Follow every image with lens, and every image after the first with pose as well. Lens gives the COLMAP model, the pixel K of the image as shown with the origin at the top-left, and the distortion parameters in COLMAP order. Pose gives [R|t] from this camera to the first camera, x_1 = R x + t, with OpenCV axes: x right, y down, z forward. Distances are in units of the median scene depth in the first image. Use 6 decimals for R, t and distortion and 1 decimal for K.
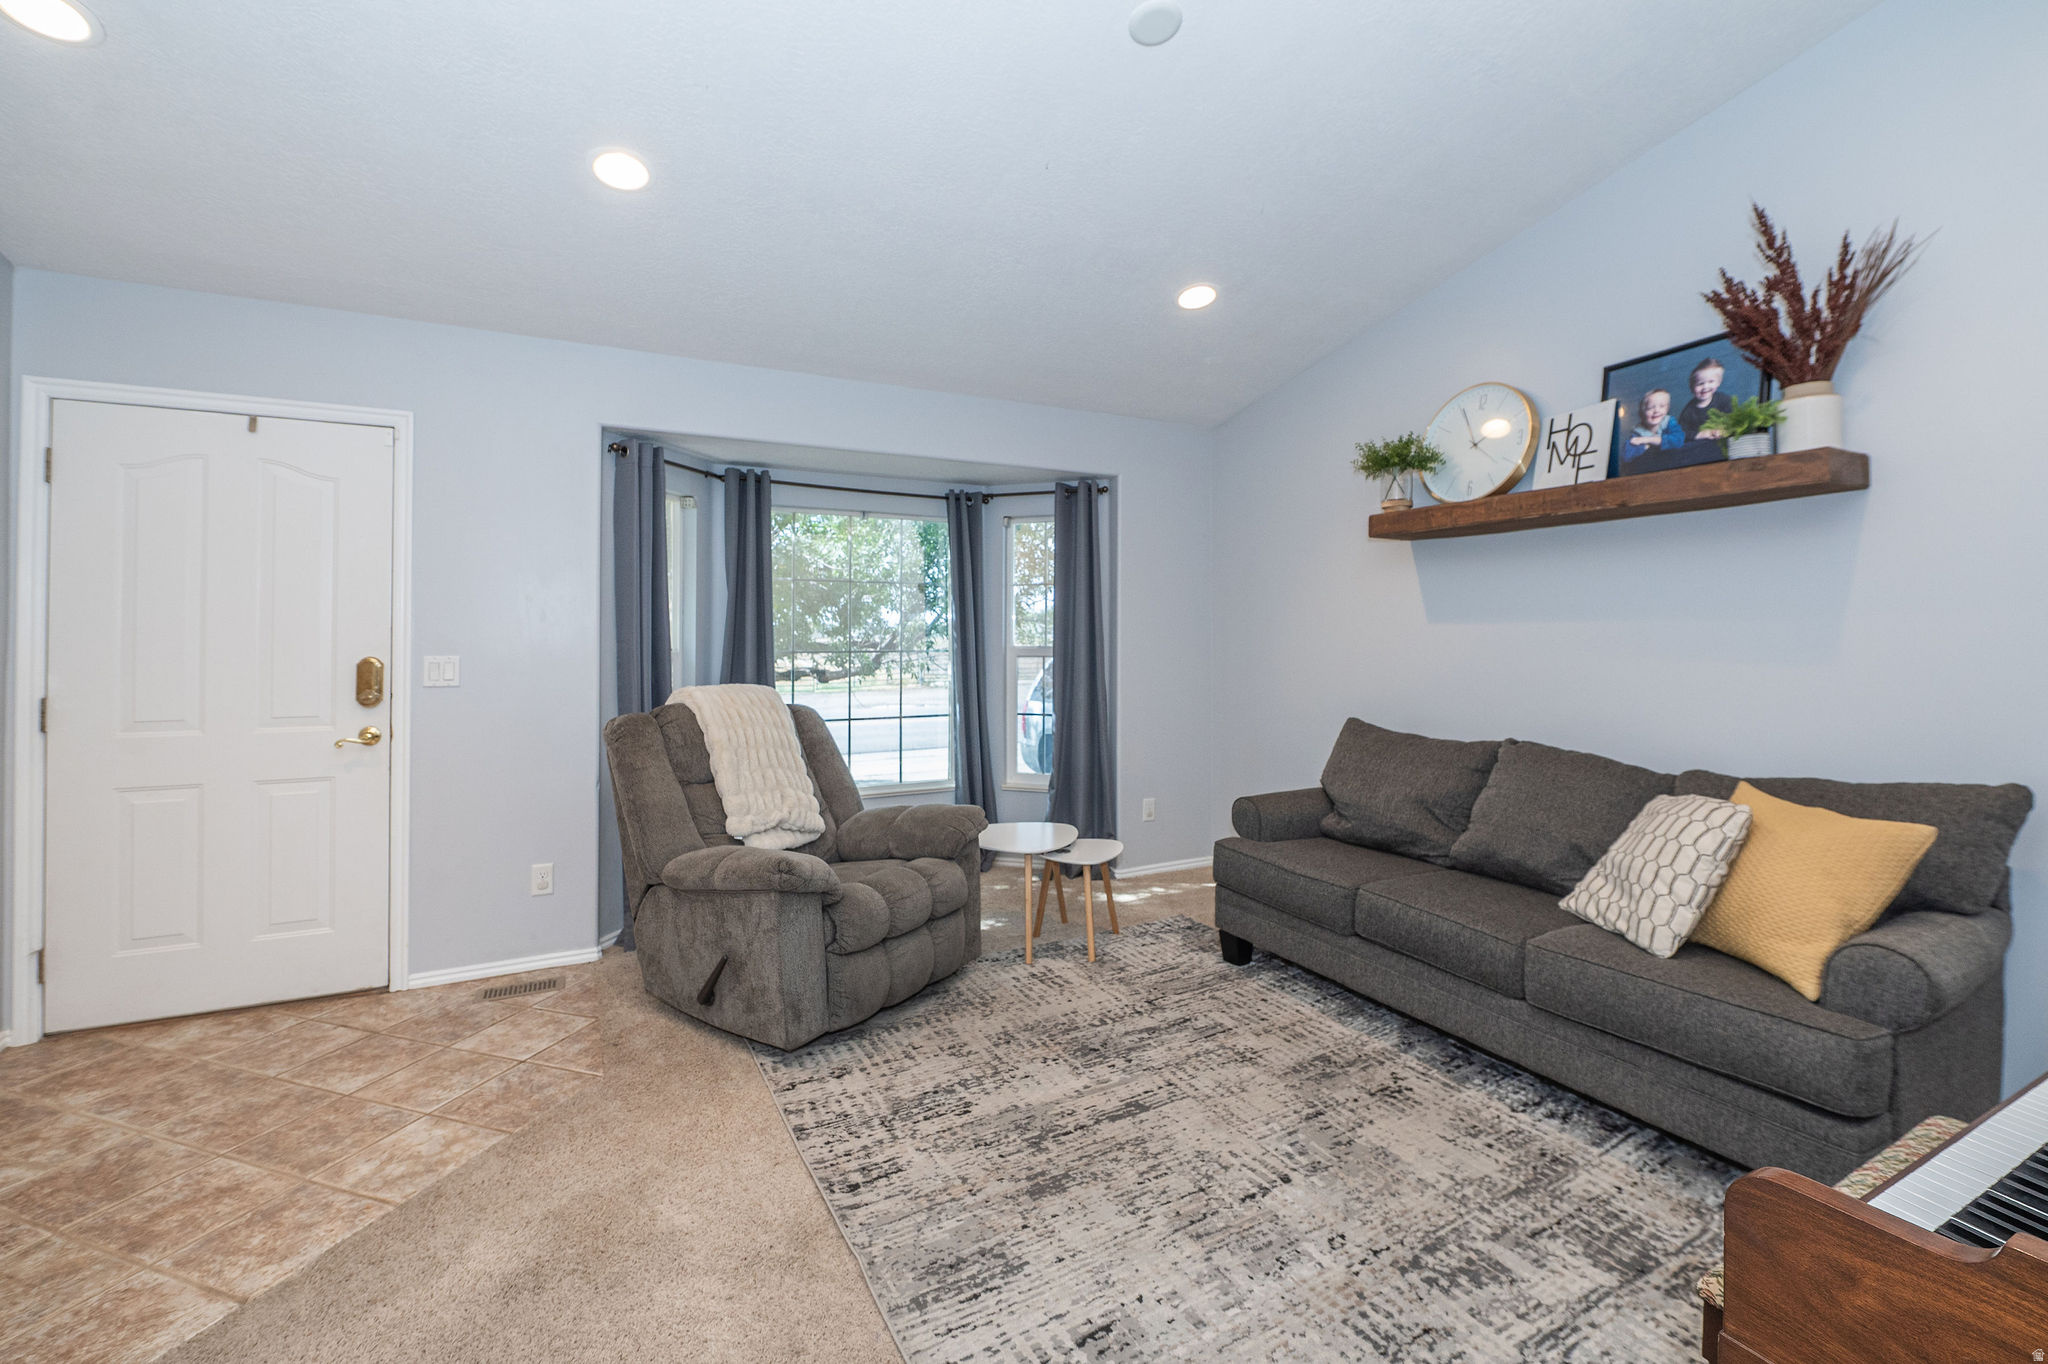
lens RADIAL K [[883.6, 0, 1022.7], [0, 883.6, 633.0], [0, 0, 1]] dist [-0.001645, -0.004560]
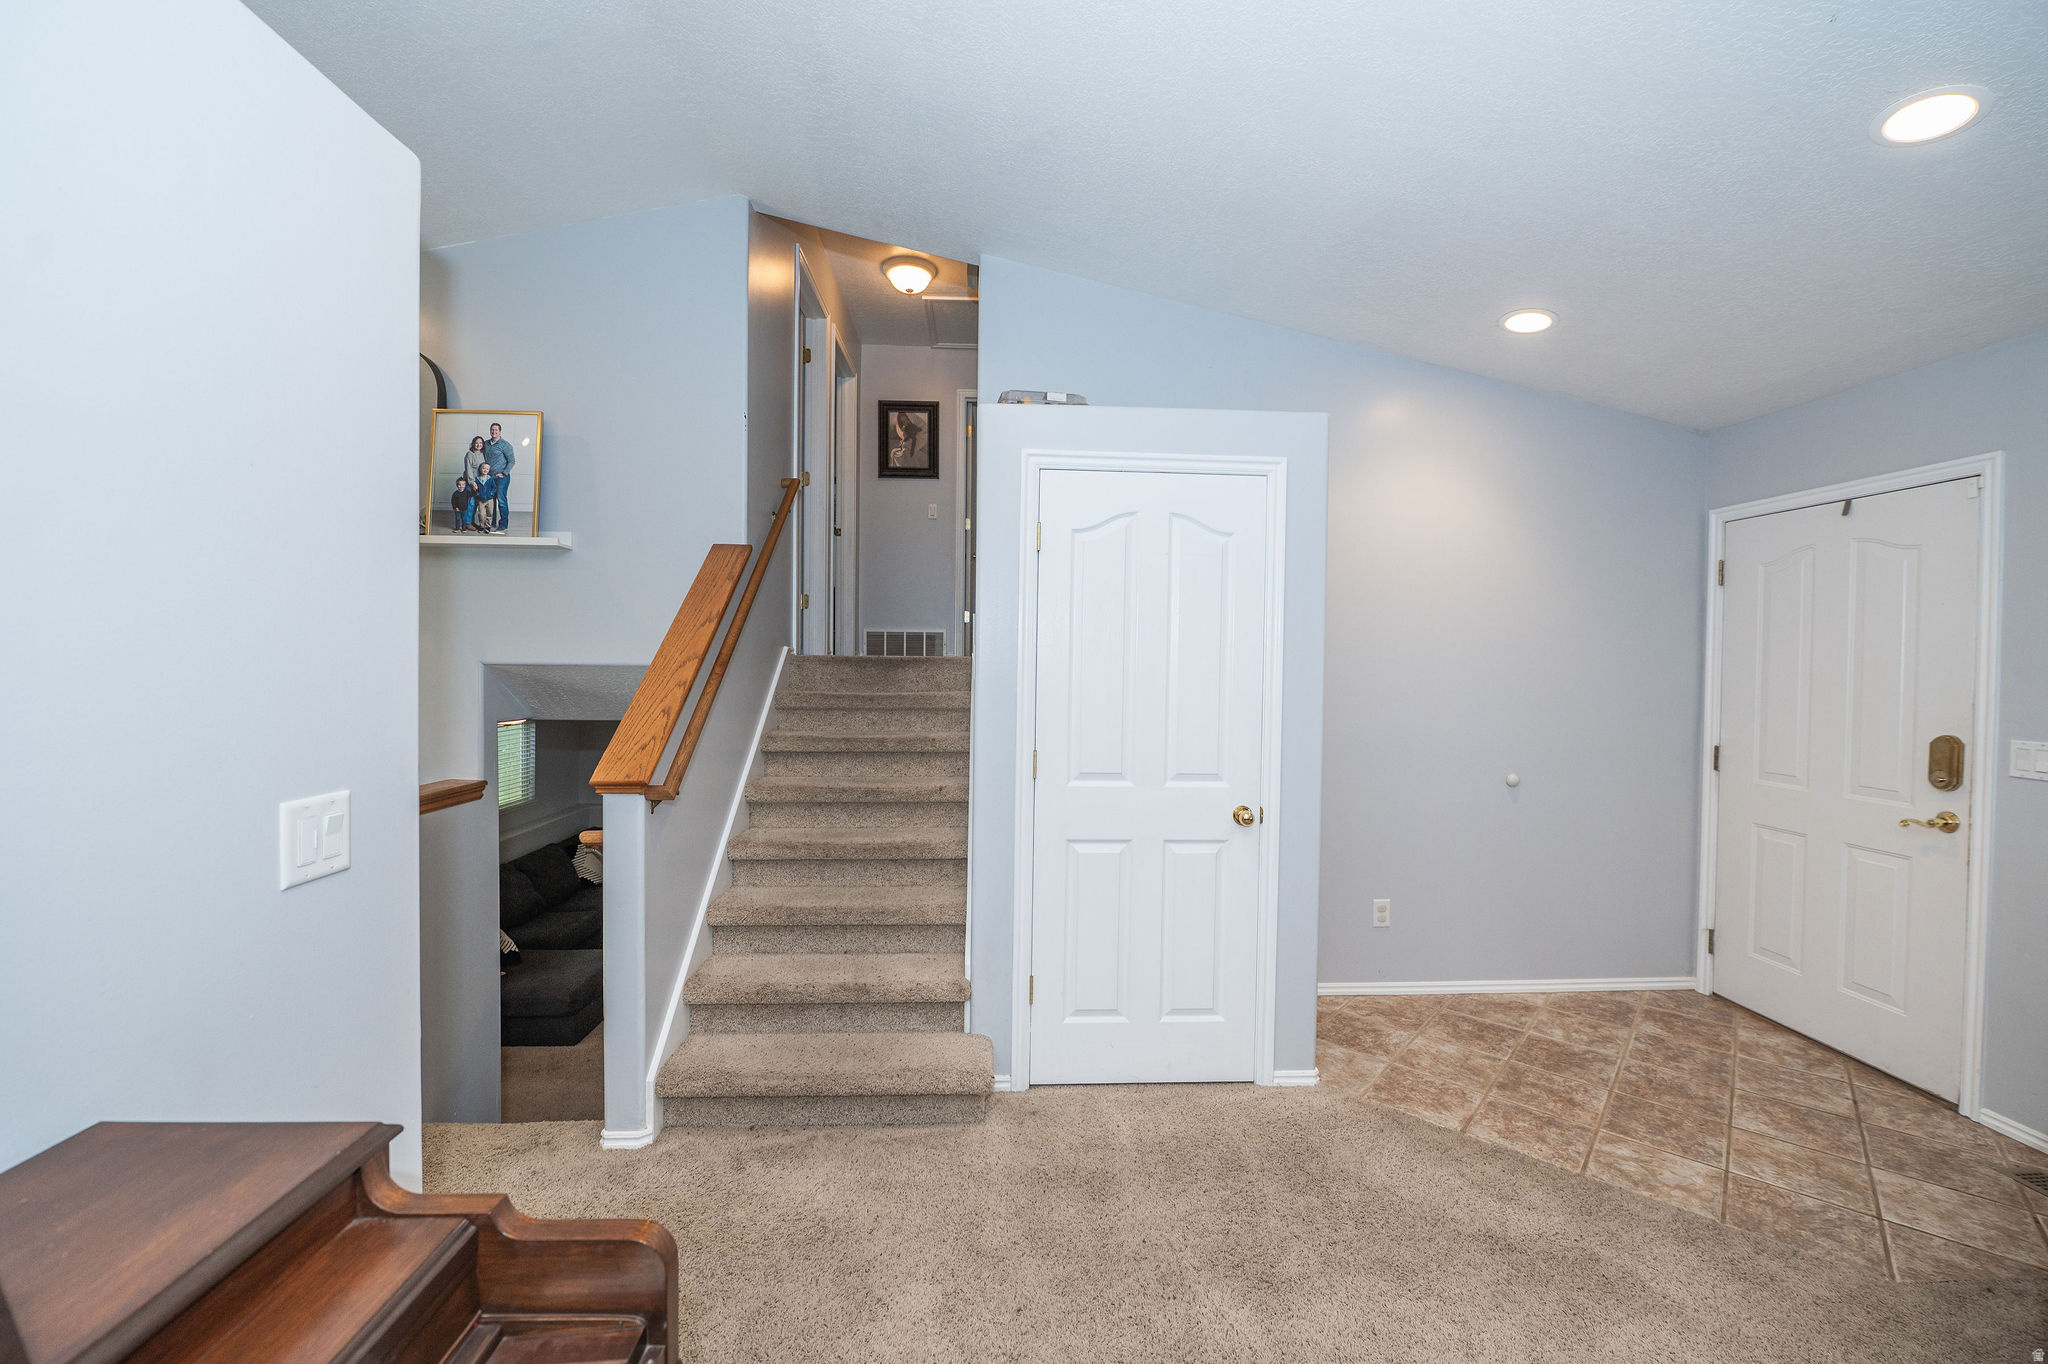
lens RADIAL K [[818.9, 0, 1029.5], [0, 818.9, 677.4], [0, 0, 1]] dist [-0.002928, -0.003397]
pose [[-0.411974, 0.014264, -0.911084, 0.475692], [-0.008536, 0.999773, 0.019513, -0.046920], [0.911155, 0.015816, -0.411759, 0.556186]]
